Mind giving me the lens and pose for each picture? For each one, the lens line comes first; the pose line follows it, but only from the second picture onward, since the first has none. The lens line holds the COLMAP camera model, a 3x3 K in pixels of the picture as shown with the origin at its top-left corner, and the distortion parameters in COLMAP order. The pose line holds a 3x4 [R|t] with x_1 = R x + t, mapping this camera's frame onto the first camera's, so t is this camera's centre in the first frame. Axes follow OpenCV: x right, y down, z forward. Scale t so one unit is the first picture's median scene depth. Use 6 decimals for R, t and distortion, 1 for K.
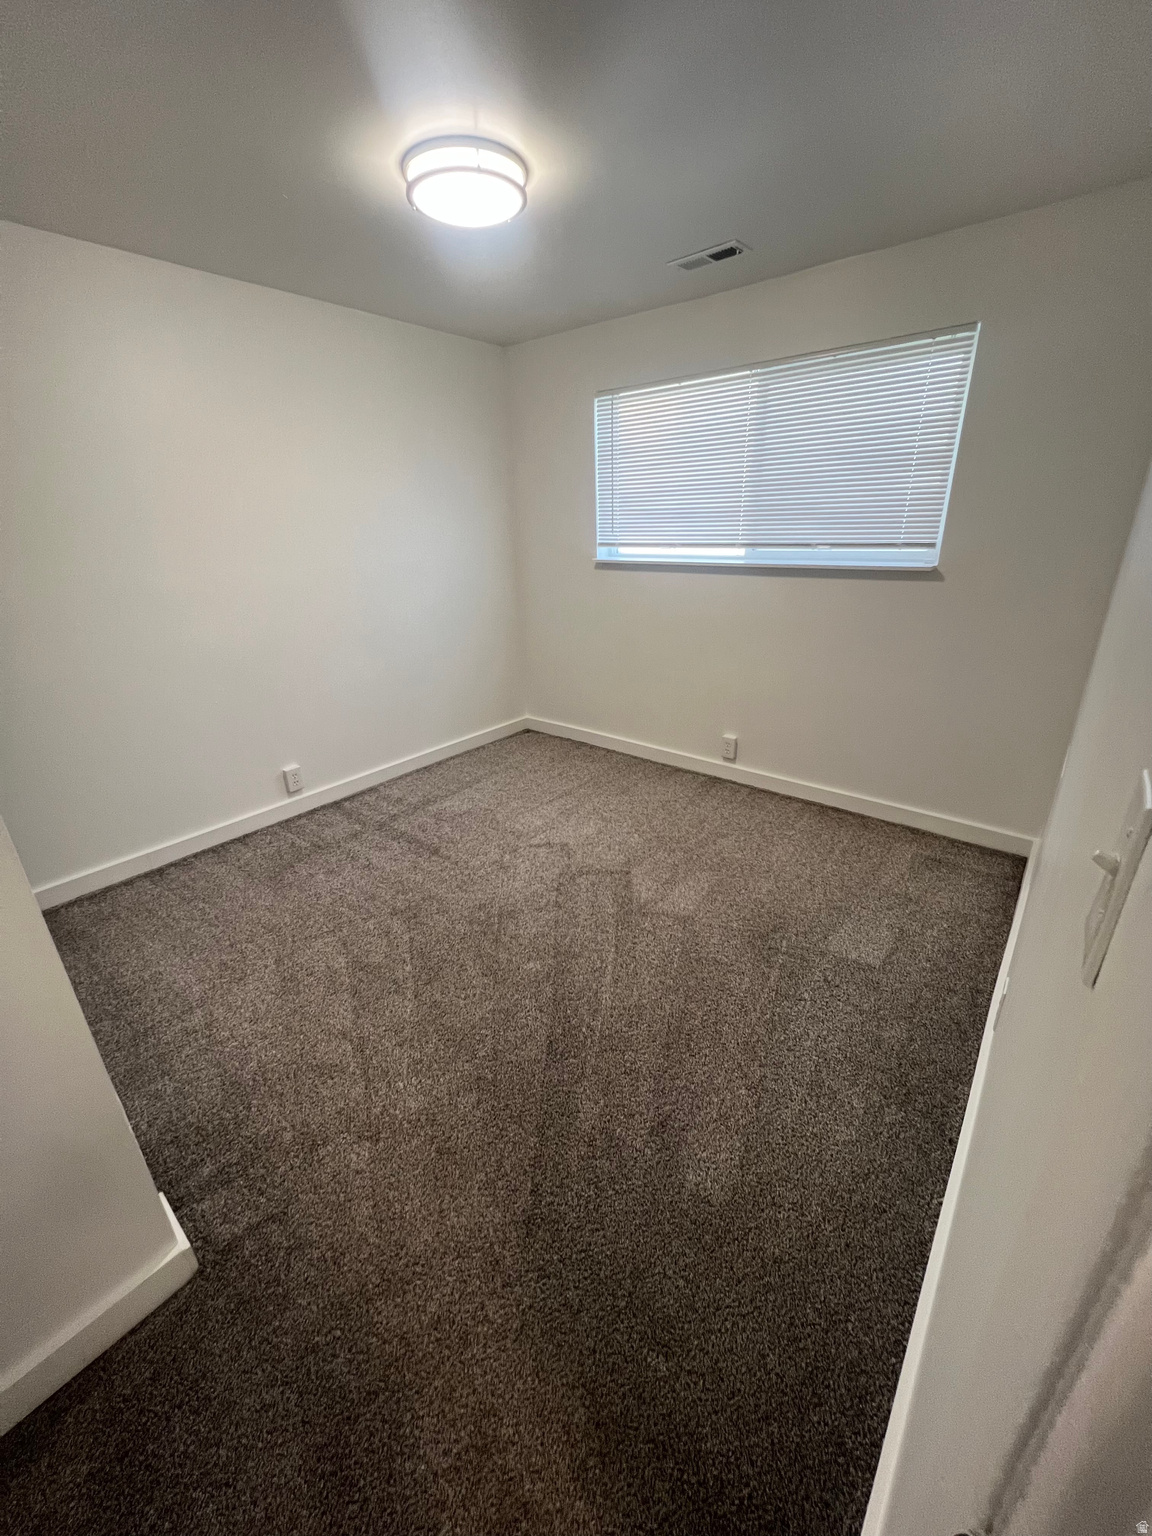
lens RADIAL K [[614.8, 0, 579.4], [0, 614.8, 768.3], [0, 0, 1]] dist [-0.002206, 0.001107]
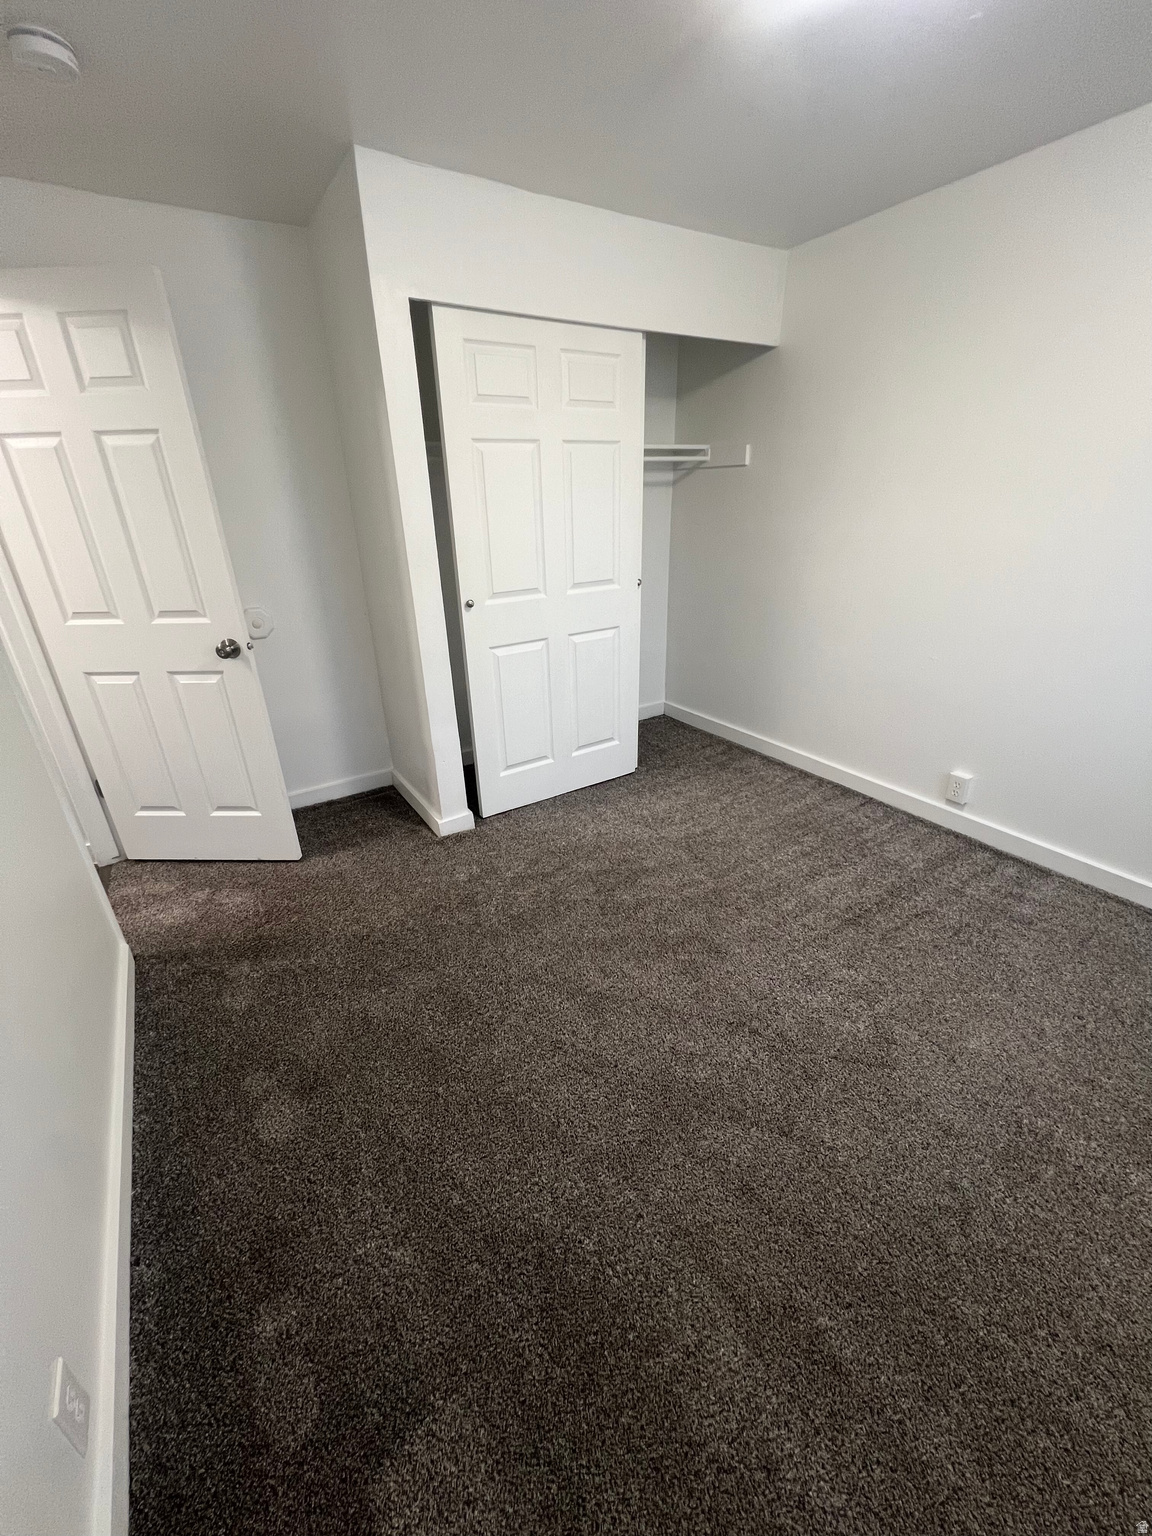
lens RADIAL K [[614.8, 0, 579.5], [0, 614.8, 765.9], [0, 0, 1]] dist [-0.002206, 0.001107]
pose [[-0.318683, 0.414811, -0.852275, 0.394087], [-0.321768, 0.798419, 0.508914, -0.266083], [0.891575, 0.436417, -0.120970, 0.638918]]
